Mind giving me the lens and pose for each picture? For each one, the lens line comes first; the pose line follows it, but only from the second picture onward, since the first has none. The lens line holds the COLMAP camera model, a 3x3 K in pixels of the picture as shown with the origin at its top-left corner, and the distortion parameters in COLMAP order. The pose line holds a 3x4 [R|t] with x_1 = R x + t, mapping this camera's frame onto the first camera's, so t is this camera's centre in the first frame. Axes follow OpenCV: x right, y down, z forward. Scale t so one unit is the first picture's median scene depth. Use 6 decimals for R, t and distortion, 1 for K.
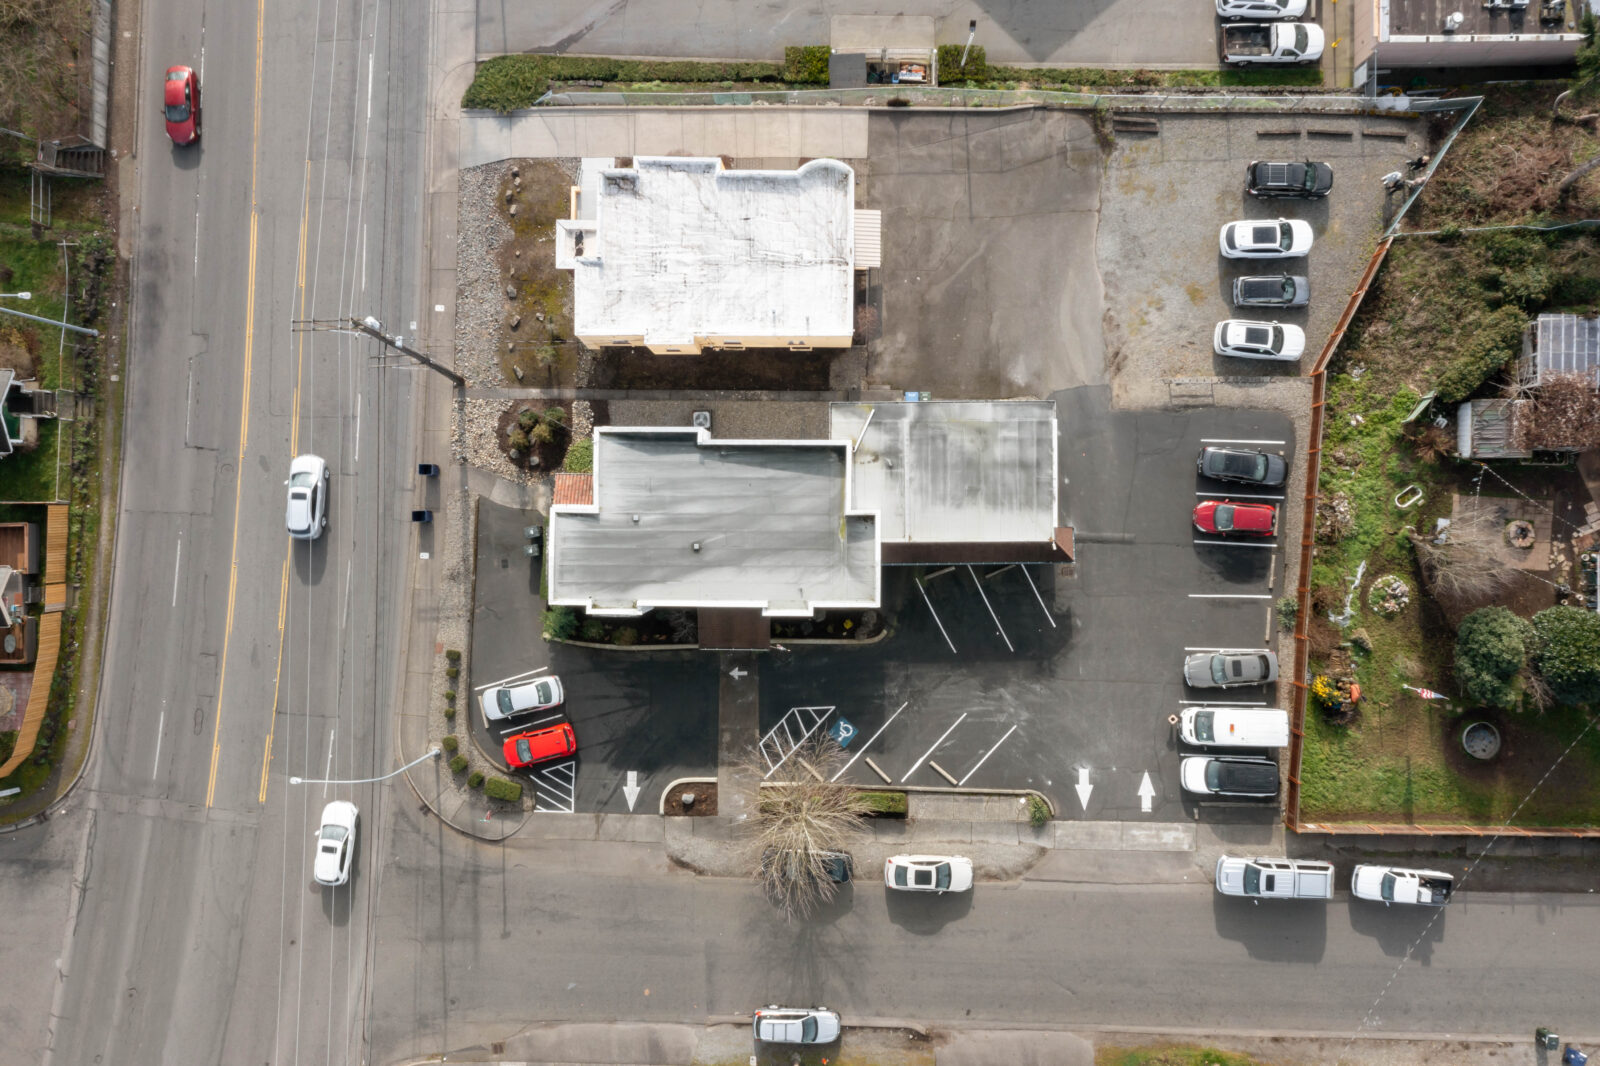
lens RADIAL K [[1258.3, 0, 803.8], [0, 1258.3, 529.5], [0, 0, 1]] dist [0.000790, 0.008897]
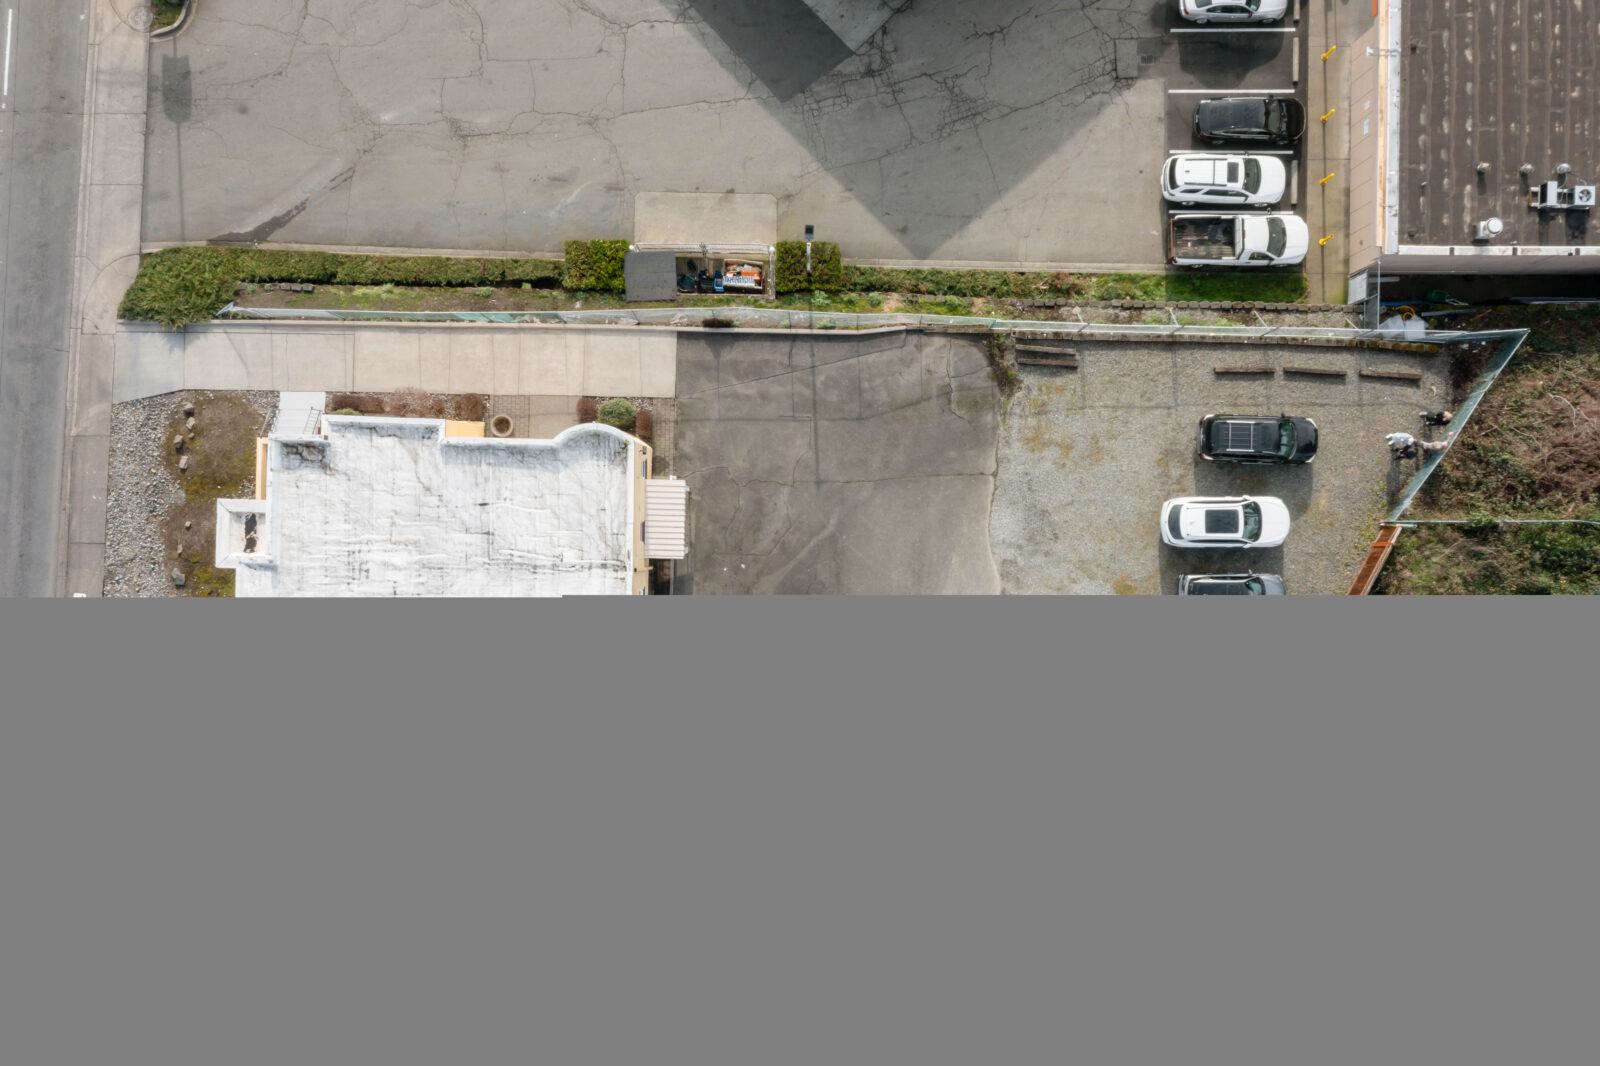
lens RADIAL K [[1258.3, 0, 801.3], [0, 1258.3, 529.3], [0, 0, 1]] dist [0.000790, 0.008897]
pose [[0.999931, 0.011689, 0.001532, 0.123093], [-0.011681, 0.999921, -0.004738, -0.217453], [-0.001587, 0.004720, 0.999988, 0.278777]]
